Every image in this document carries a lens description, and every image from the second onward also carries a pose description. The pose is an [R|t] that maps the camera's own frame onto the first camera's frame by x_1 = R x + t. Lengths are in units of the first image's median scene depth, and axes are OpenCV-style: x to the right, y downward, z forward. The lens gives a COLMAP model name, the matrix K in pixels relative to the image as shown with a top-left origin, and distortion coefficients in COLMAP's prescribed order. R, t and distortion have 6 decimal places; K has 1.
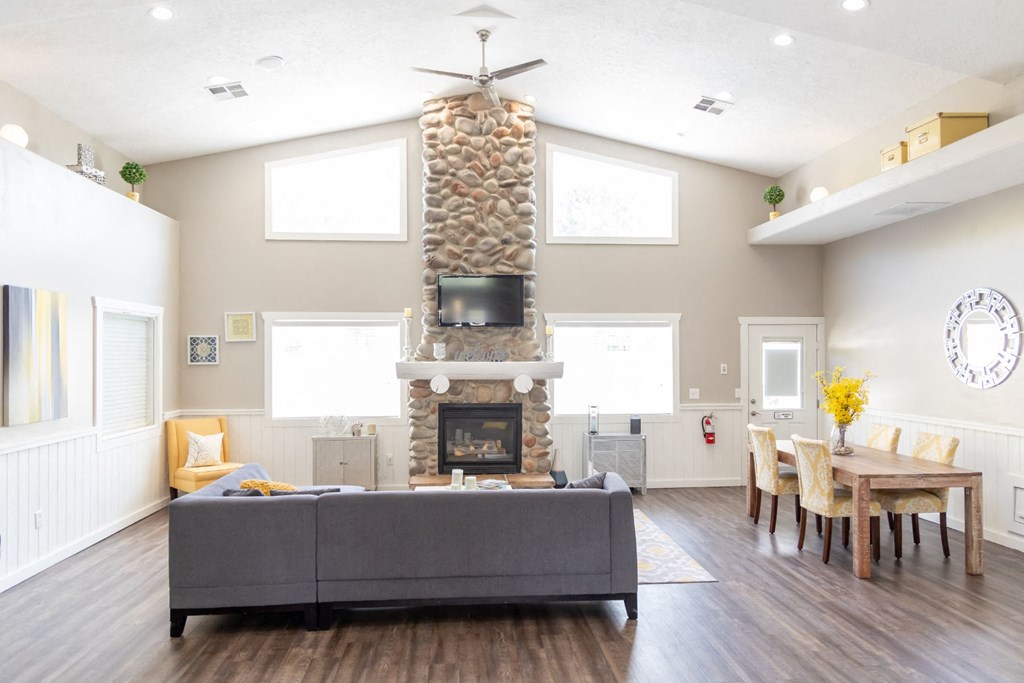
lens RADIAL K [[669.6, 0, 510.3], [0, 669.6, 340.5], [0, 0, 1]] dist [0.016817, 0.001858]
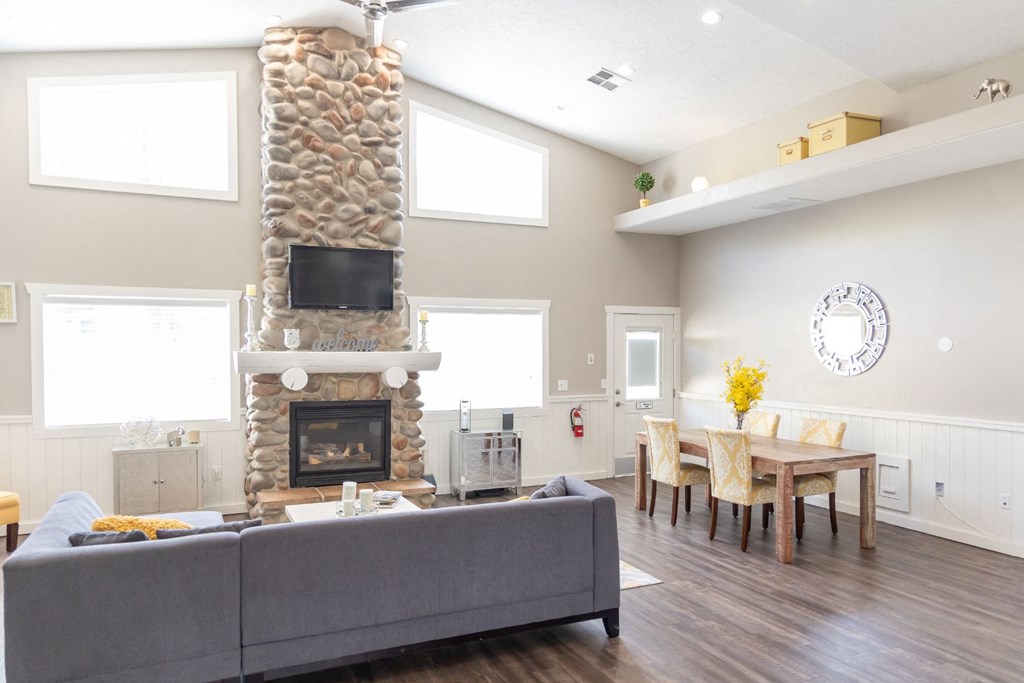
lens RADIAL K [[703.3, 0, 513.2], [0, 703.3, 350.8], [0, 0, 1]] dist [0.016394, 0.005195]
pose [[0.937830, -0.000083, 0.347096, -0.150438], [-0.010231, 0.999559, 0.027881, 0.003942], [-0.346945, -0.029699, 0.937415, 0.096055]]
